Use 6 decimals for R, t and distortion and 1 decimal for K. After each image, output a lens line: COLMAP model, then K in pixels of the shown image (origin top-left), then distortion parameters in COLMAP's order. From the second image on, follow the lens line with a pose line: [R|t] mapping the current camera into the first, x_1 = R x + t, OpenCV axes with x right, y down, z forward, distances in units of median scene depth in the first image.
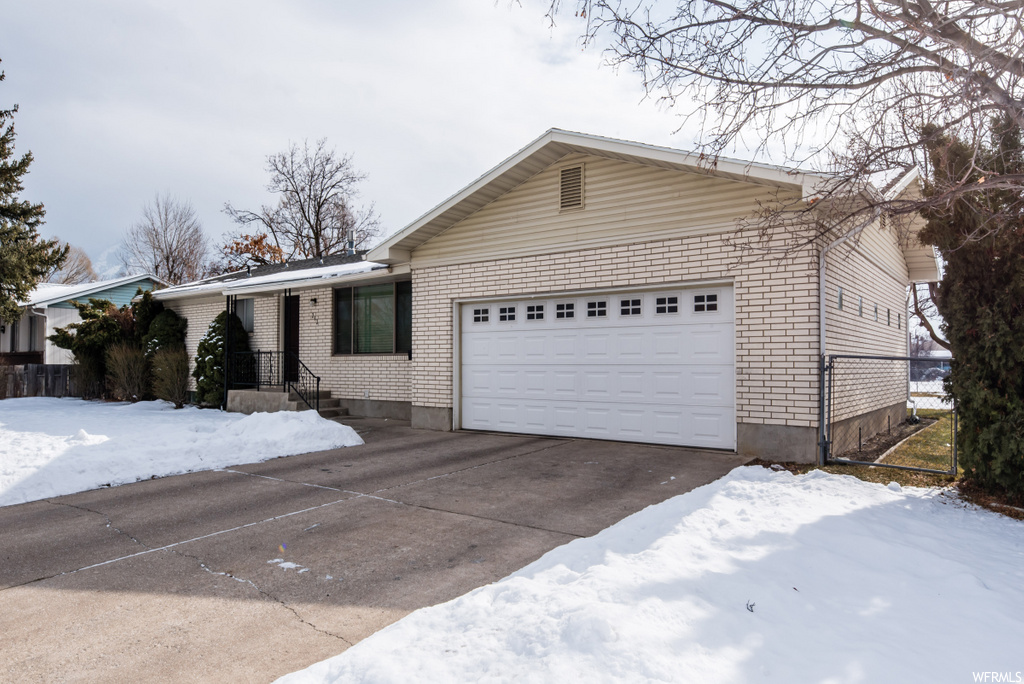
lens RADIAL K [[673.8, 0, 512.0], [0, 673.8, 342.0], [0, 0, 1]] dist [-0.003584, -0.000344]
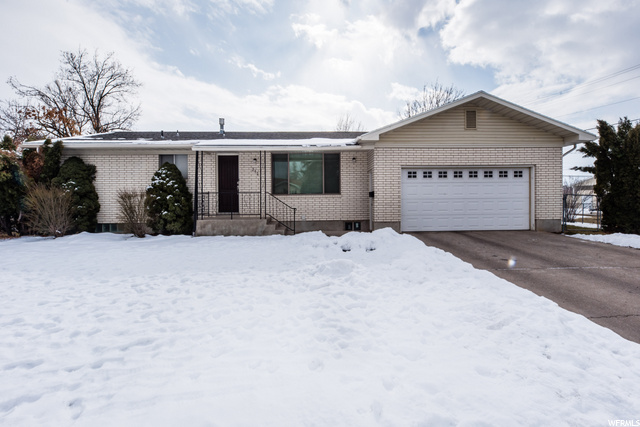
lens RADIAL K [[273.5, 0, 320.8], [0, 273.5, 202.6], [0, 0, 1]] dist [0.000809, 0.000013]
pose [[0.767751, -0.013323, 0.640609, -0.628682], [-0.010324, 0.999397, 0.033158, 0.016019], [-0.640665, -0.032071, 0.767151, 0.440352]]
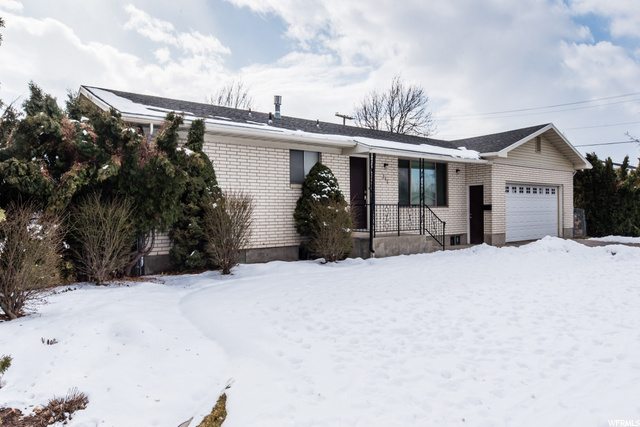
lens RADIAL K [[481.5, 0, 320.0], [0, 481.5, 213.5], [0, 0, 1]] dist [0.000375, 0.000787]
pose [[0.200875, -0.005545, 0.979601, -1.321807], [-0.017345, 0.999807, 0.009216, 0.027063], [-0.979463, -0.018842, 0.200740, 1.006761]]
